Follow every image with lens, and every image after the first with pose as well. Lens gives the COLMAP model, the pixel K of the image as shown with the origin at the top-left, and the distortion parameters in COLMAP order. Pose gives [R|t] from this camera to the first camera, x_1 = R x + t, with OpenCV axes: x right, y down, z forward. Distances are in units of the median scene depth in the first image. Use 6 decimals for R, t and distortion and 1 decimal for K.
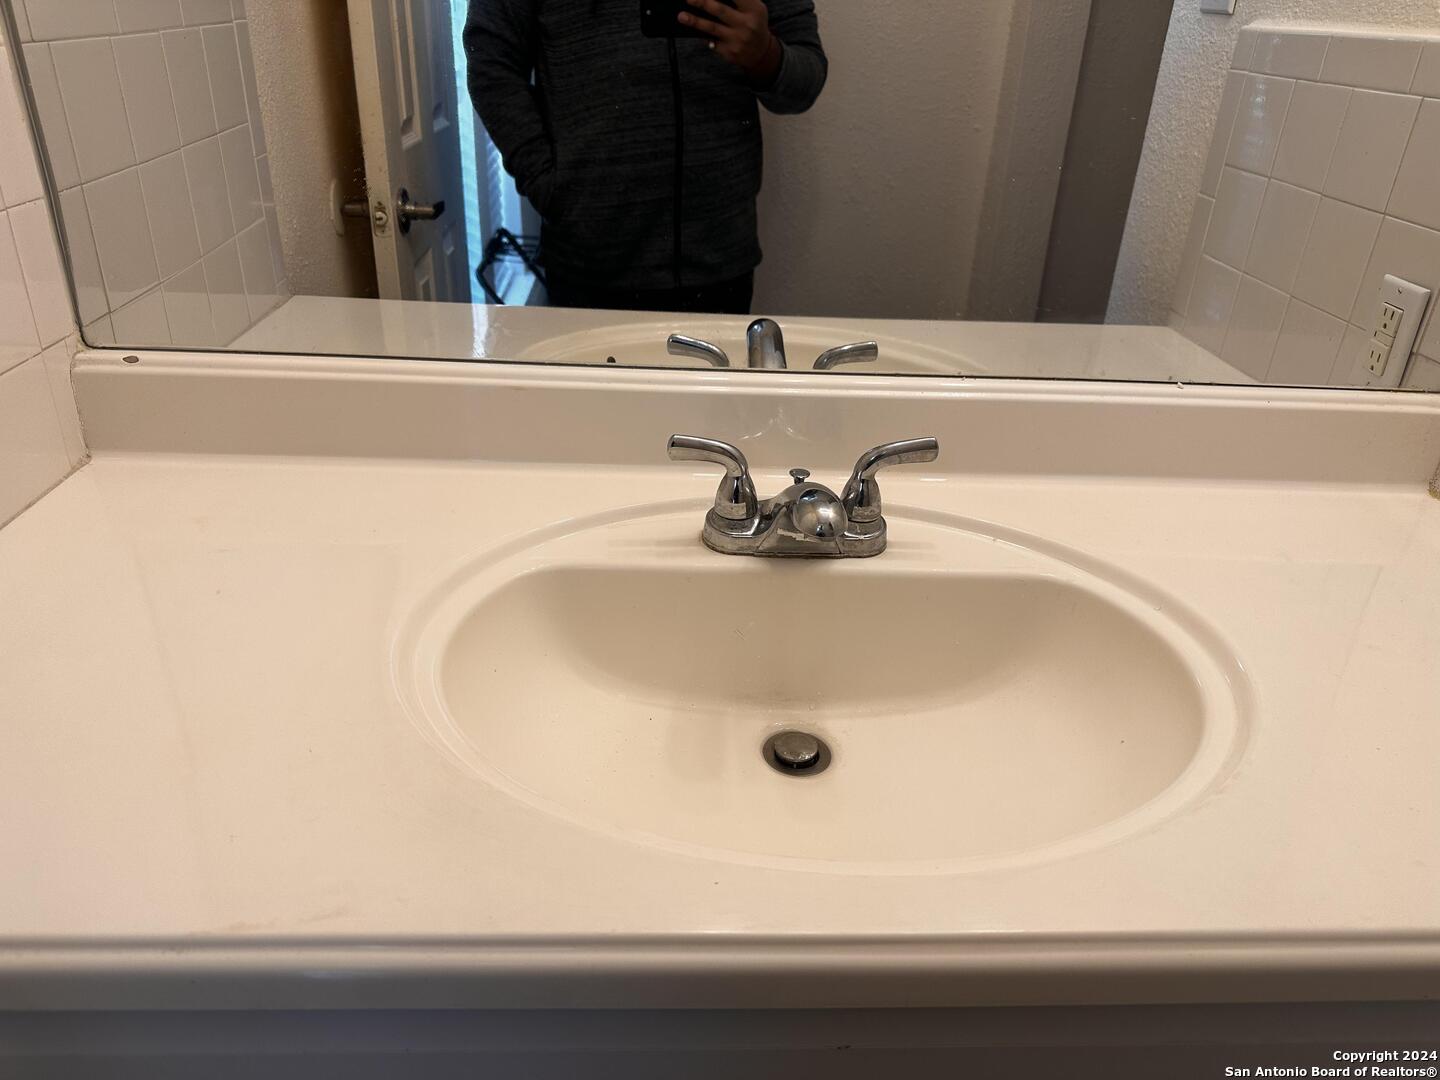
lens RADIAL K [[1007.9, 0, 720.0], [0, 1007.9, 540.0], [0, 0, 1]] dist [0.118206, -0.183778]
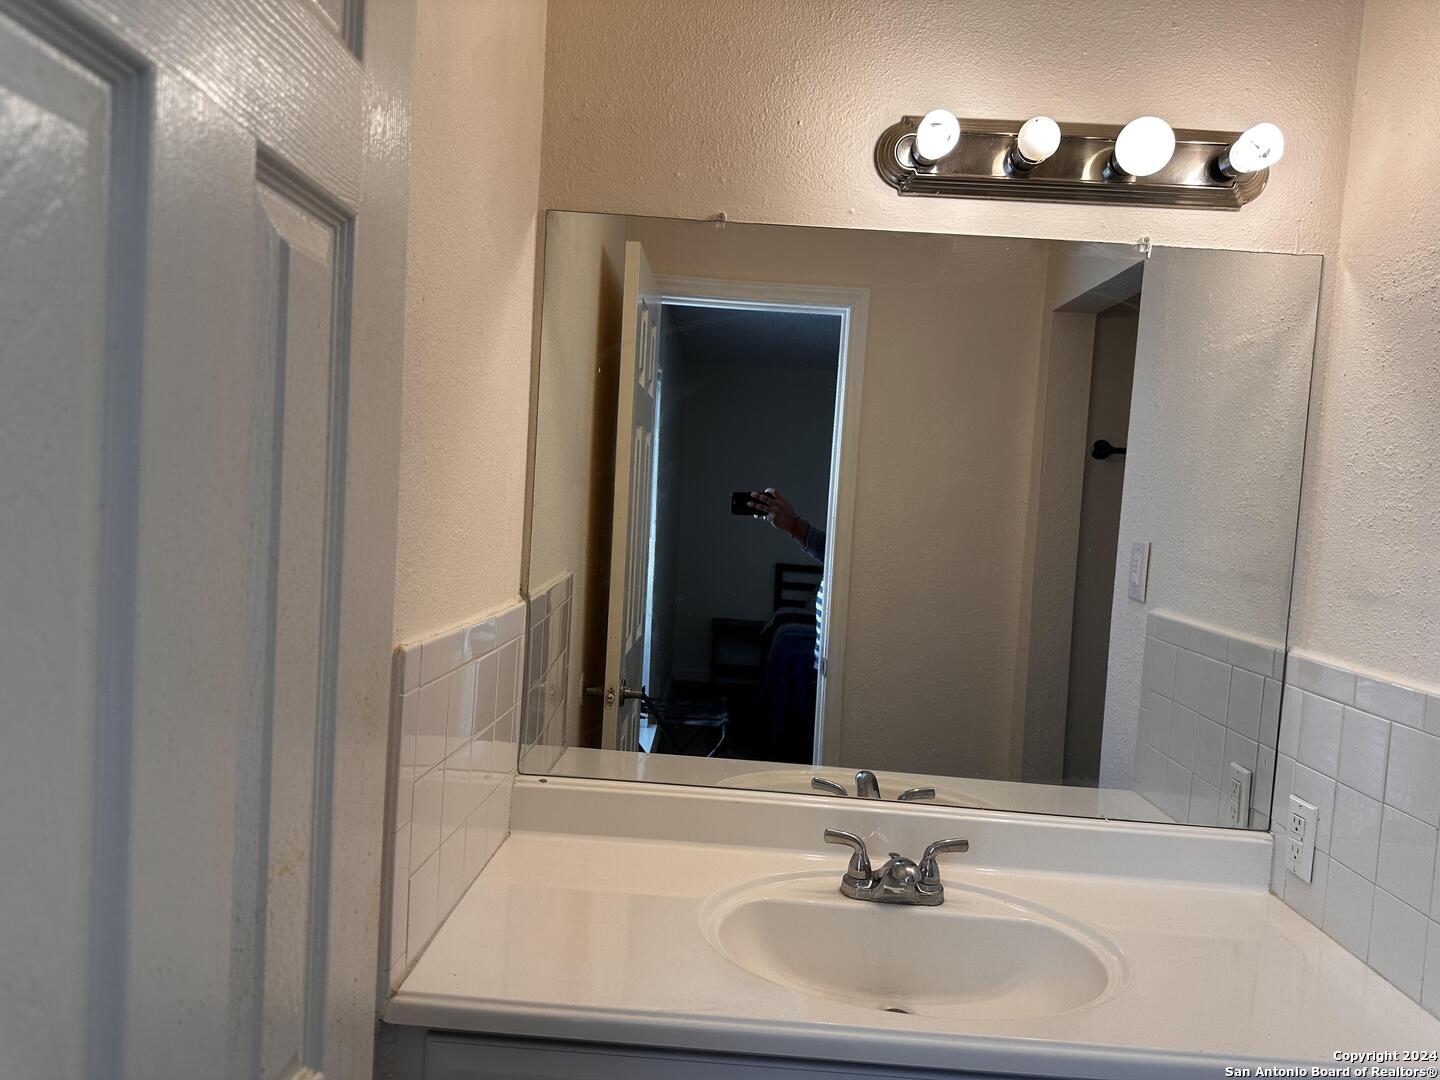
lens RADIAL K [[1007.9, 0, 720.0], [0, 1007.9, 540.0], [0, 0, 1]] dist [0.118206, -0.183778]
pose [[0.997060, 0.021345, -0.073595, -0.108515], [-0.050468, 0.905615, -0.421088, 0.202980], [0.057660, 0.423564, 0.904029, -0.905901]]
